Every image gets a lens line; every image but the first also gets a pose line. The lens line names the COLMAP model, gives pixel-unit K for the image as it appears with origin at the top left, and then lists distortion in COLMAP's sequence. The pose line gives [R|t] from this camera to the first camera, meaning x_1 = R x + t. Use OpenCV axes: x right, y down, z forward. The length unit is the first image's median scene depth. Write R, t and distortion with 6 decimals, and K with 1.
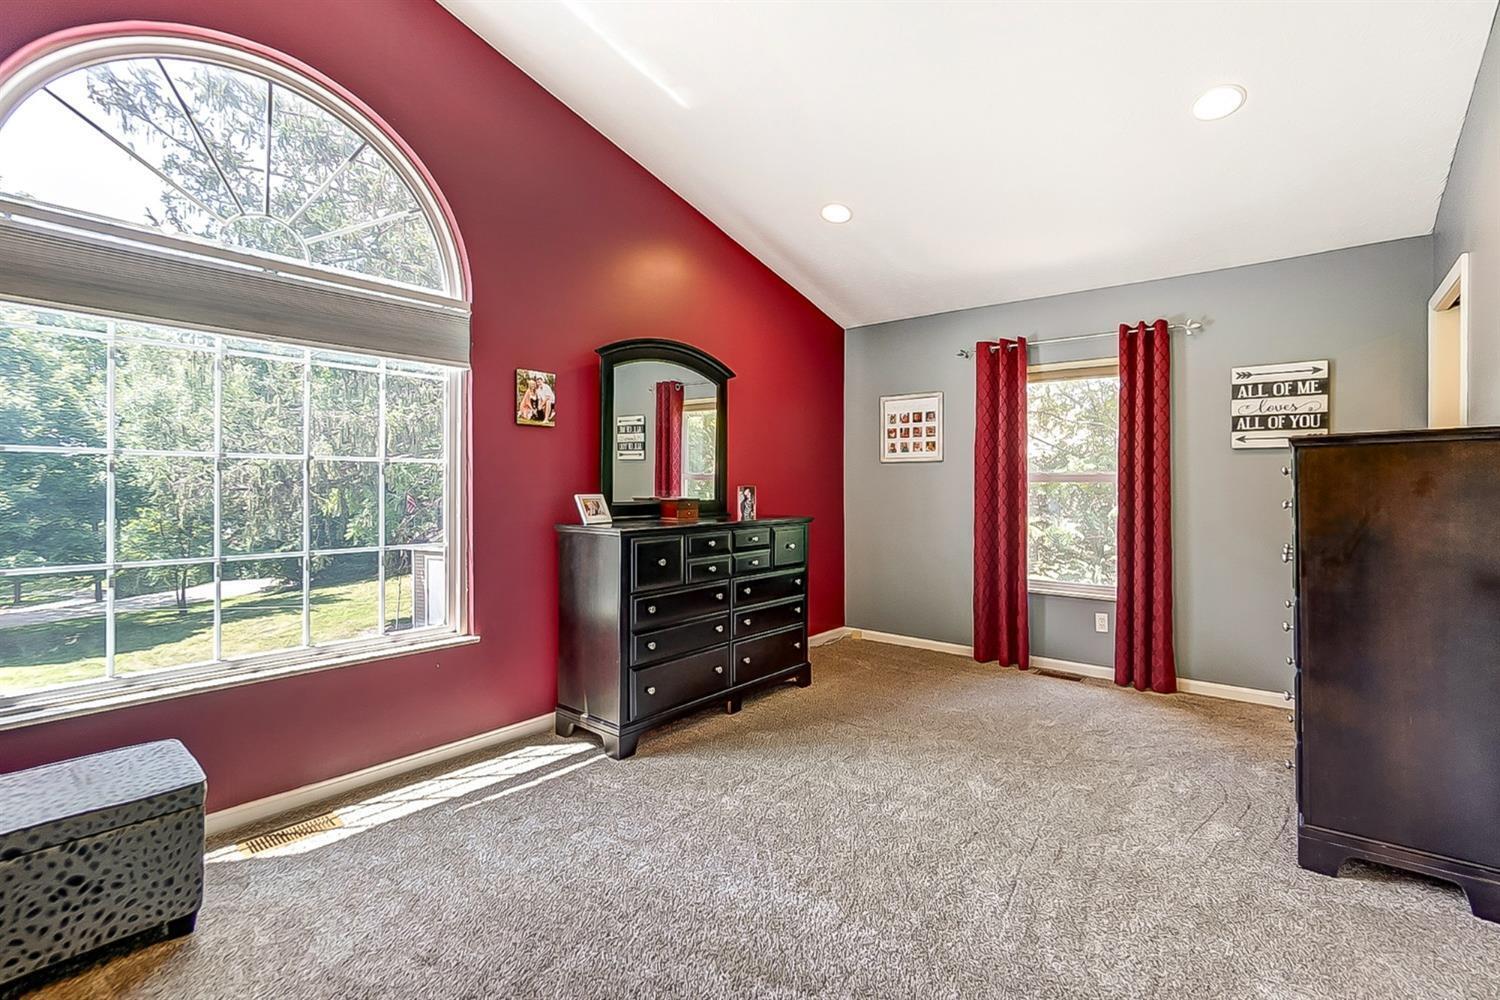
lens RADIAL K [[677.1, 0, 750.2], [0, 677.1, 490.4], [0, 0, 1]] dist [-0.018268, 0.007667]
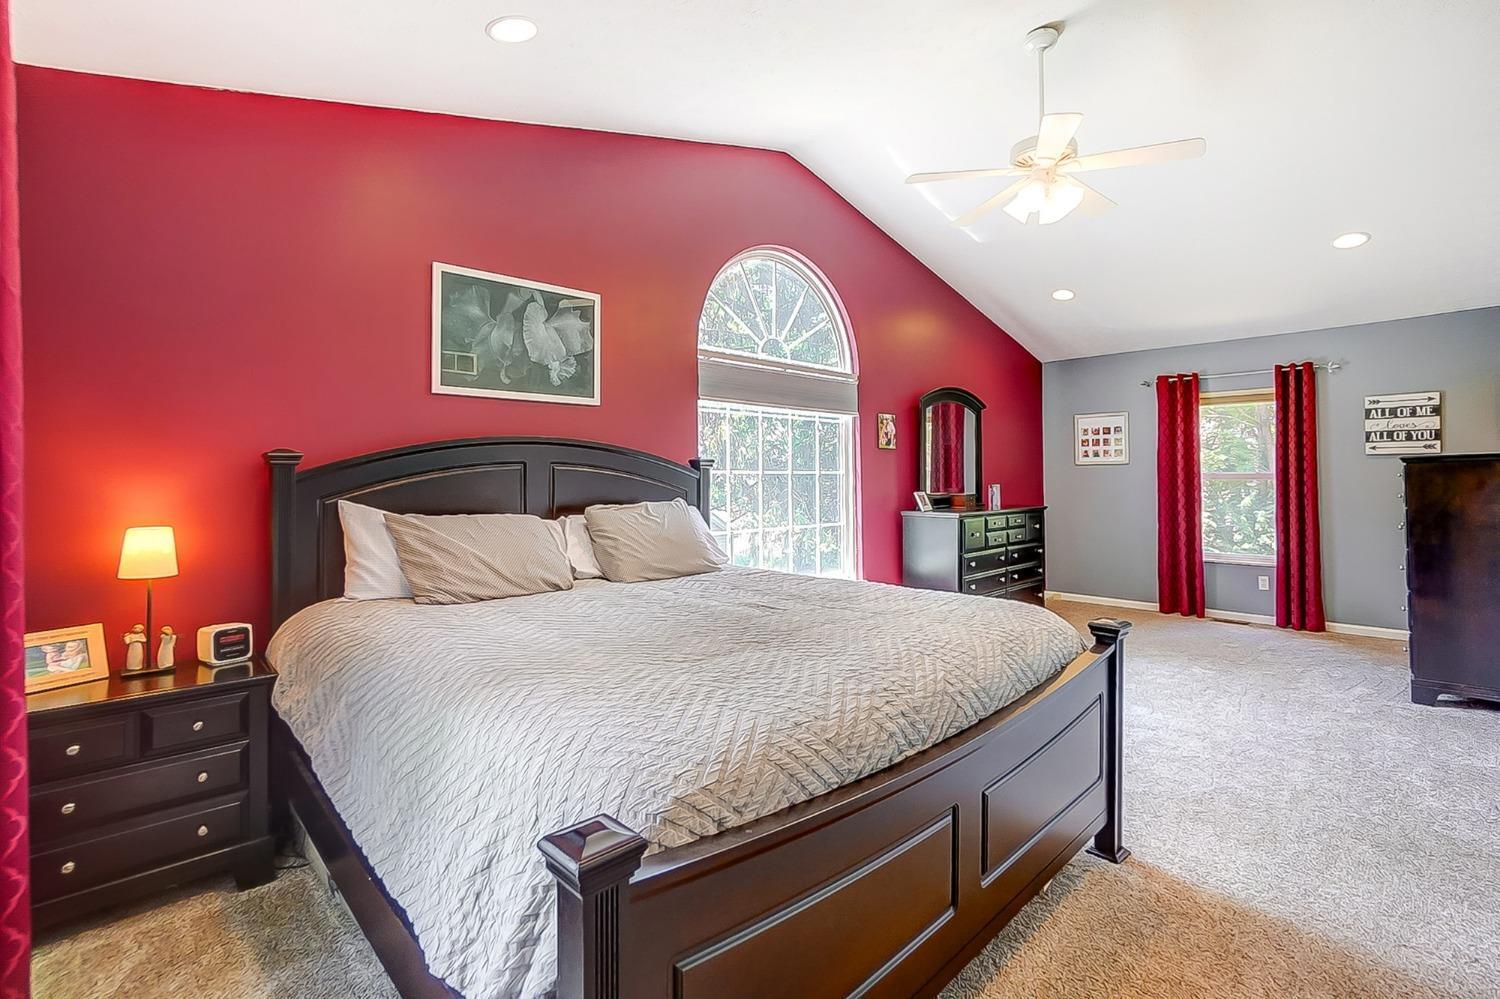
lens RADIAL K [[677.1, 0, 763.3], [0, 677.1, 475.0], [0, 0, 1]] dist [-0.018268, 0.007667]
pose [[0.993596, -0.010456, -0.112505, -0.361117], [0.009072, 0.999877, -0.012804, -0.014137], [0.112625, 0.011702, 0.993569, -0.511233]]
